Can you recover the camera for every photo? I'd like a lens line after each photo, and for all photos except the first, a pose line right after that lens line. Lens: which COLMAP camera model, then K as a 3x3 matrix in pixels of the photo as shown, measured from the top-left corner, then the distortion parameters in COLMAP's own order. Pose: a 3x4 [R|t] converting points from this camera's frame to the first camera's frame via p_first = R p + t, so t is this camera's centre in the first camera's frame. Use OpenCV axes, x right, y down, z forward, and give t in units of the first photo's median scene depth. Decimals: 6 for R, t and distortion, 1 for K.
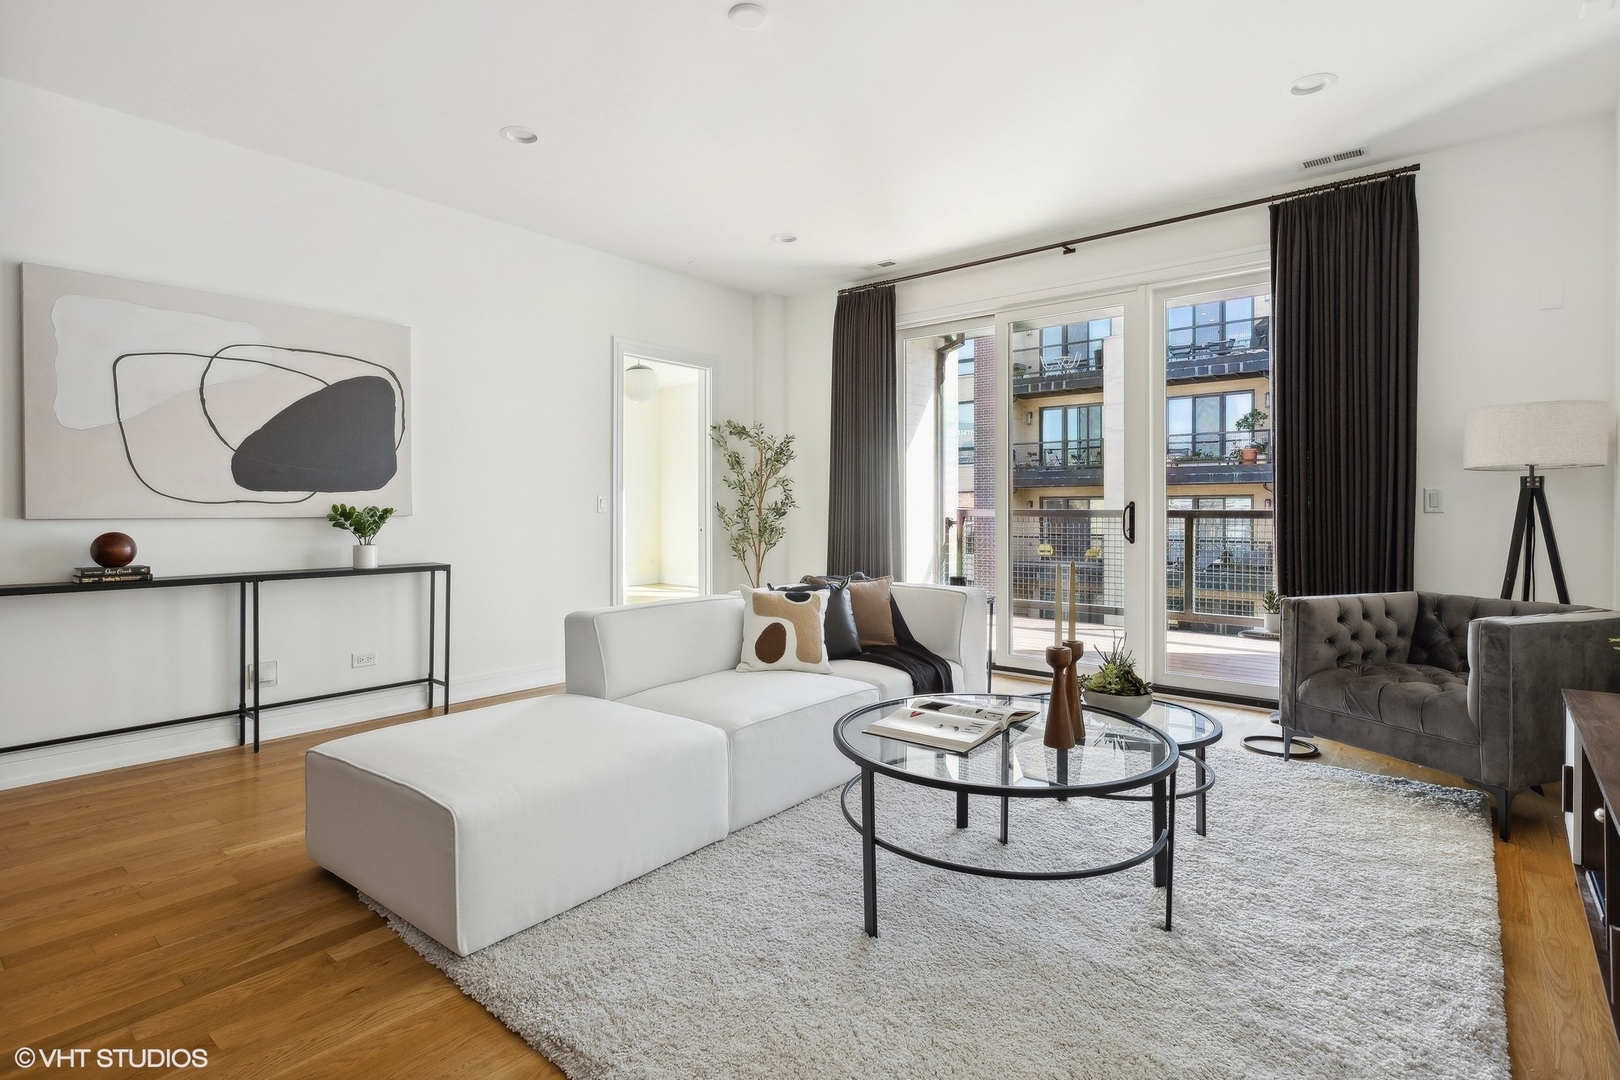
lens RADIAL K [[813.6, 0, 812.0], [0, 813.6, 523.5], [0, 0, 1]] dist [-0.003854, -0.001219]
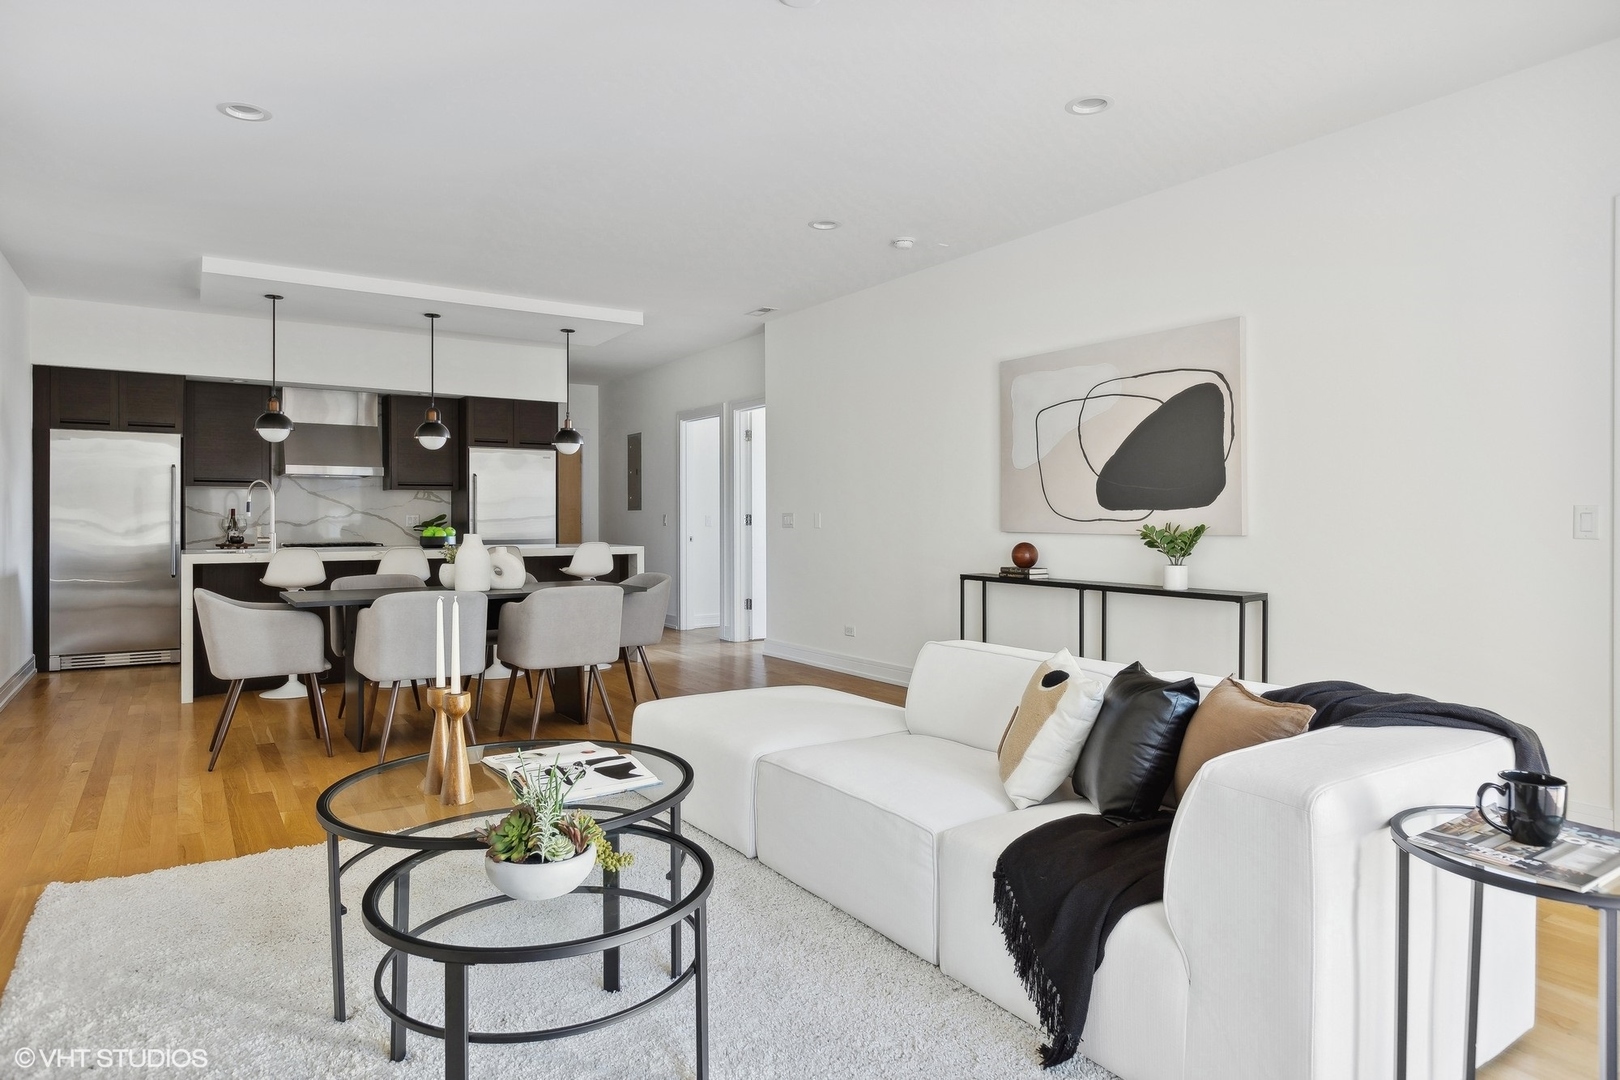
lens RADIAL K [[950.6, 0, 806.7], [0, 950.6, 521.0], [0, 0, 1]] dist [0.002274, 0.000716]
pose [[-0.293440, 0.003701, -0.955970, 0.678149], [-0.016474, 0.999824, 0.008928, -0.029681], [0.955836, 0.018368, -0.293328, 0.965147]]
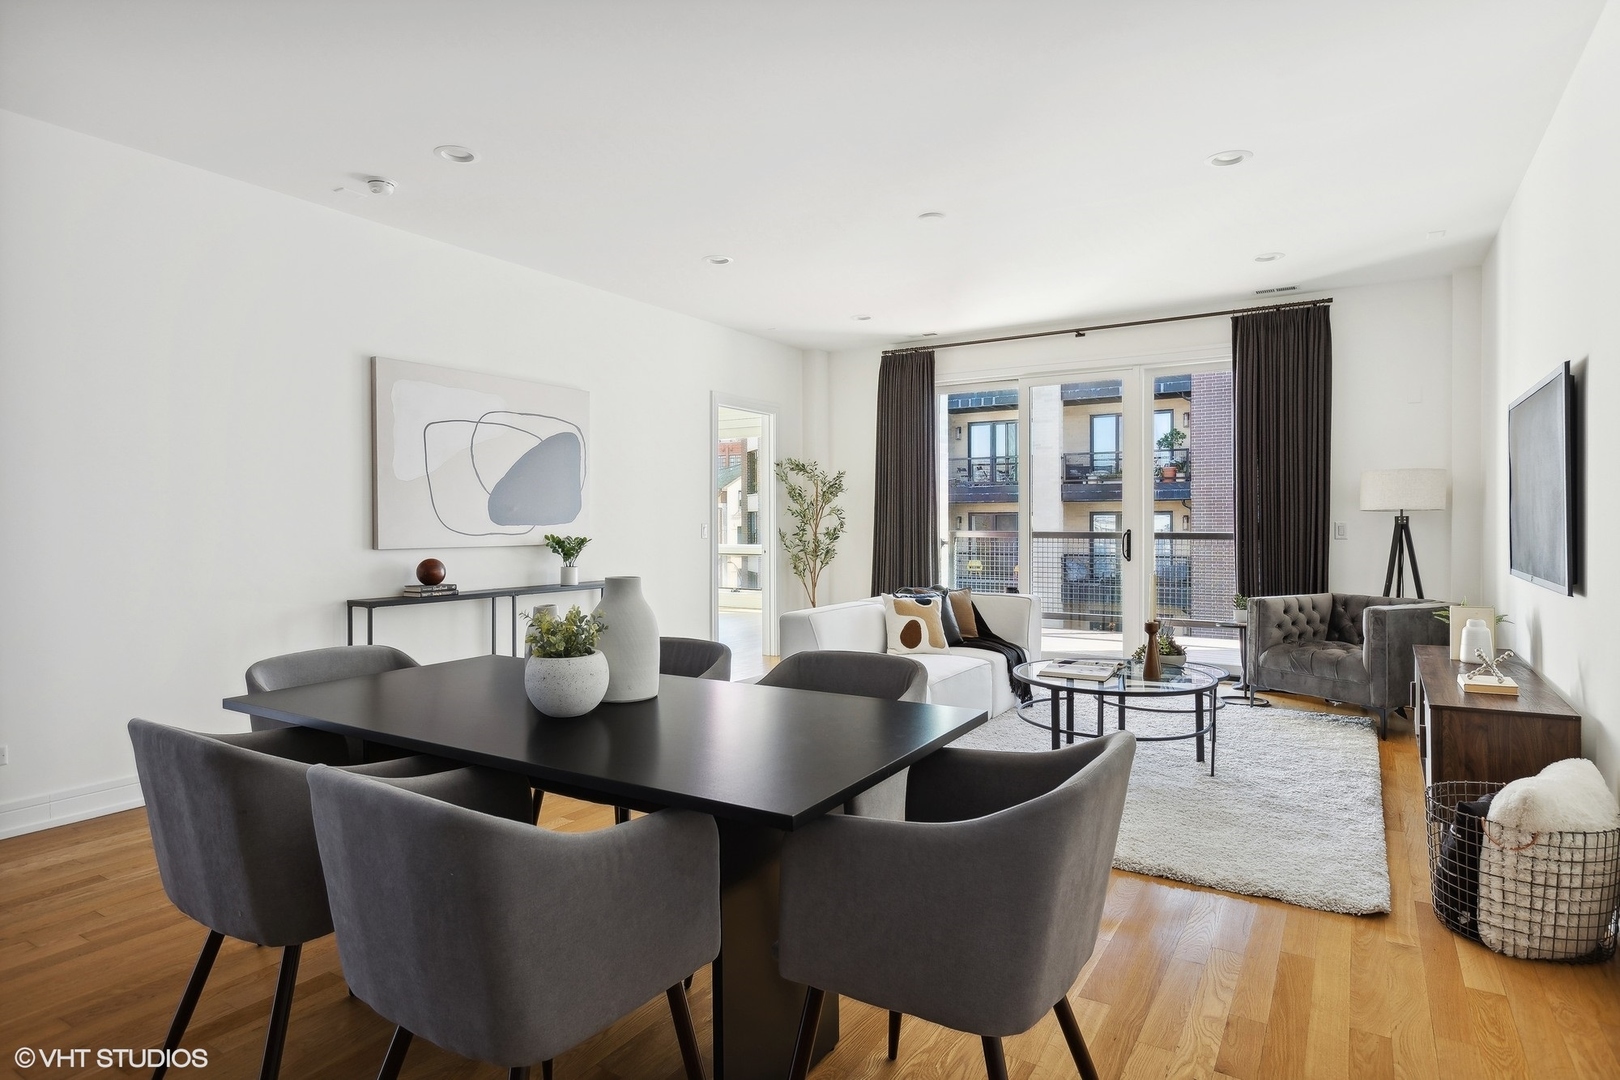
lens RADIAL K [[905.4, 0, 810.0], [0, 905.4, 540.0], [0, 0, 1]] dist [0.002393, 0.001062]
pose [[0.991227, -0.003335, 0.132130, -0.384471], [0.002986, 0.999992, 0.002841, -0.019031], [-0.132138, -0.002422, 0.991228, -0.474473]]
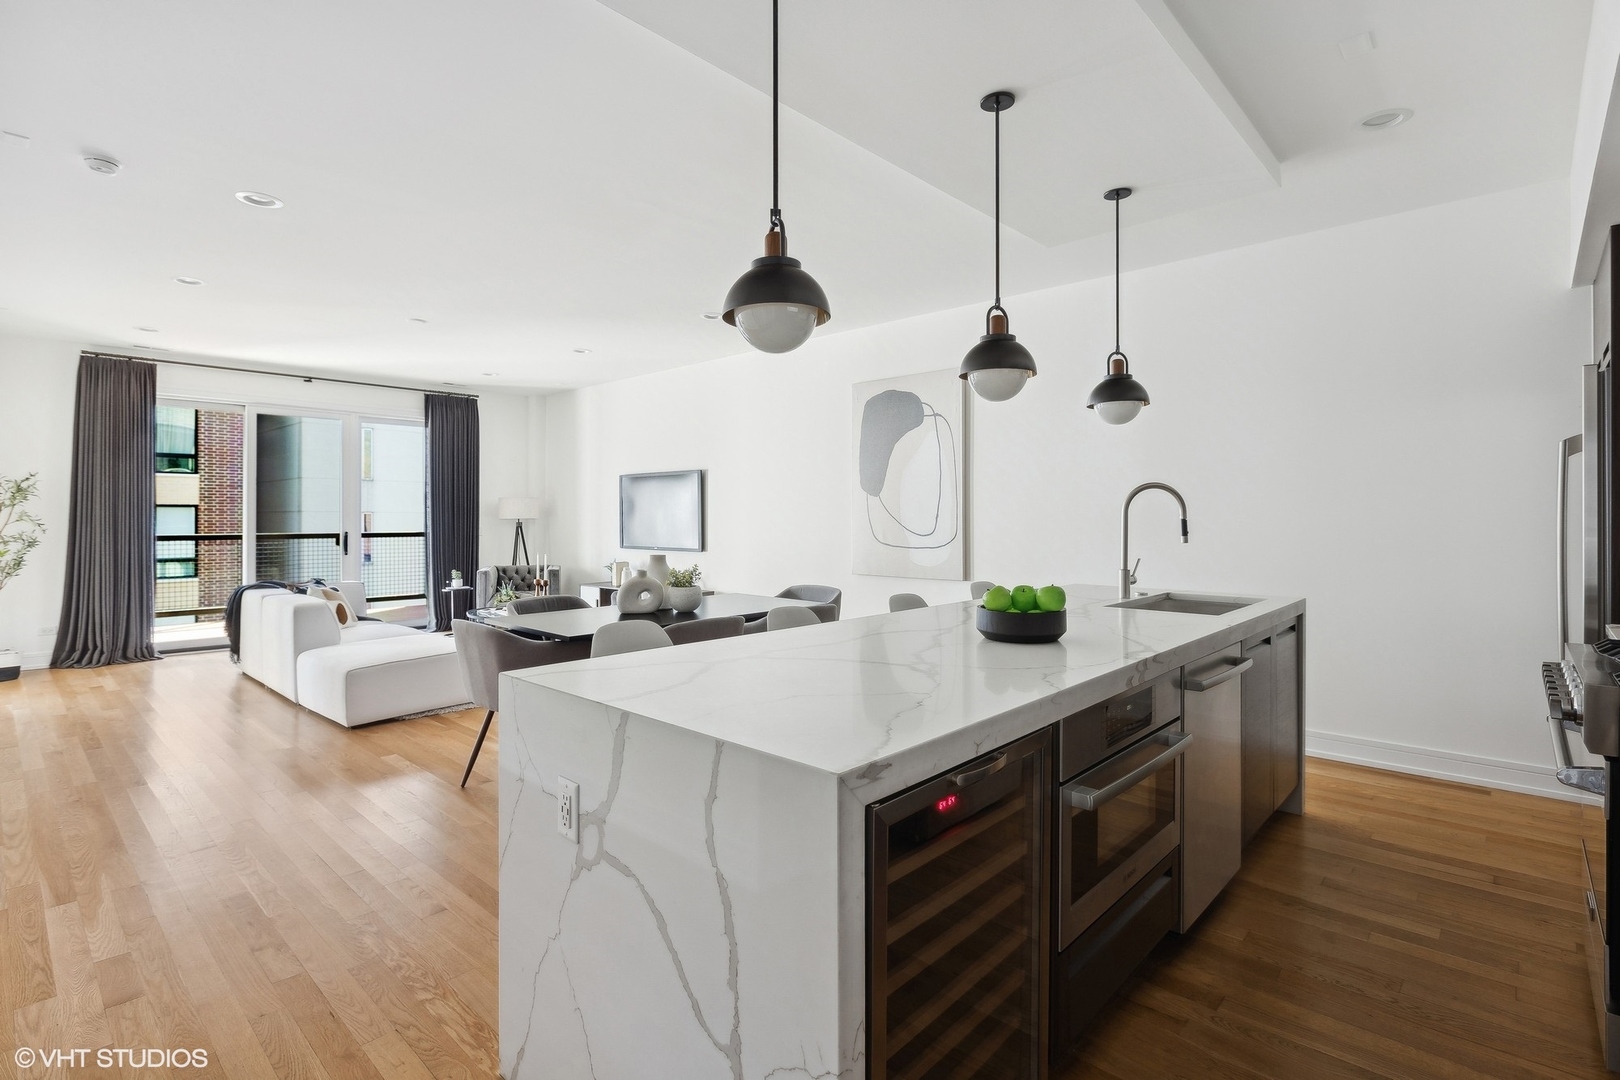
lens RADIAL K [[778.9, 0, 808.9], [0, 778.9, 519.0], [0, 0, 1]] dist [-0.000469, -0.000146]
pose [[0.060744, 0.001450, 0.998152, -1.554088], [0.019363, 0.999809, -0.002631, -0.036203], [-0.997966, 0.019487, 0.060705, -0.149125]]
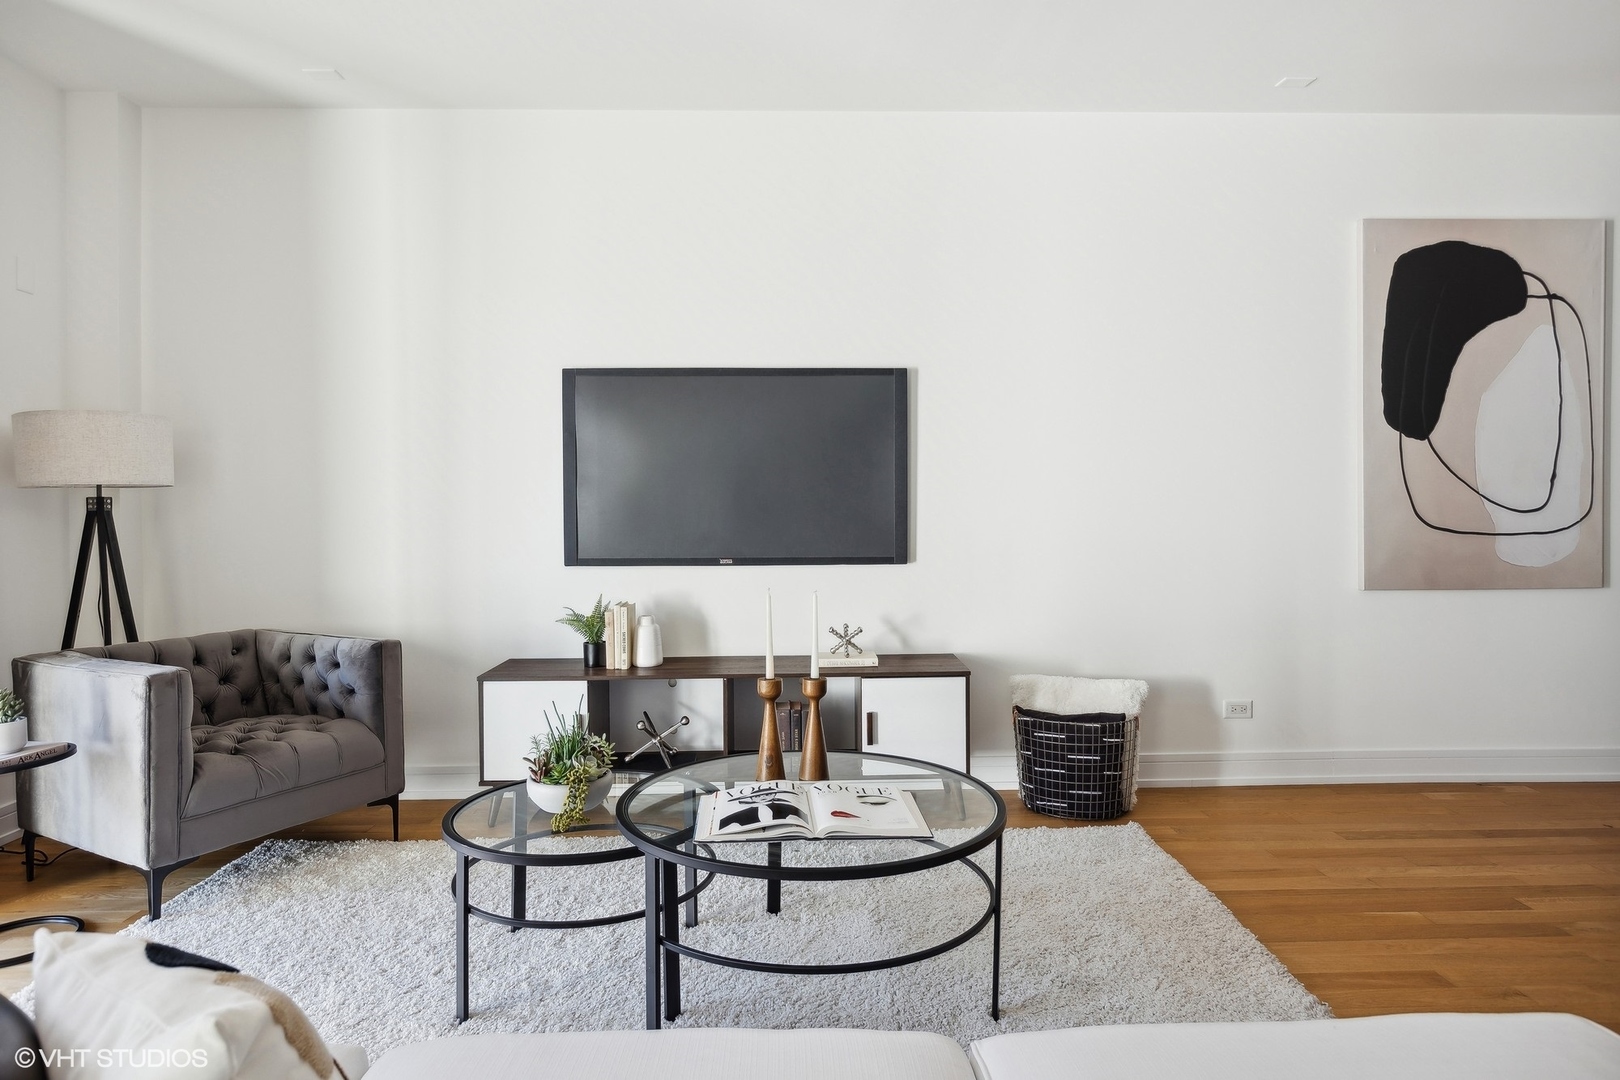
lens RADIAL K [[950.6, 0, 806.7], [0, 950.6, 521.0], [0, 0, 1]] dist [0.002274, 0.000716]
pose [[-0.650854, 0.000074, 0.759203, -0.312813], [0.022524, 0.999562, 0.019212, -0.030826], [-0.758869, 0.029604, -0.650570, 0.976179]]
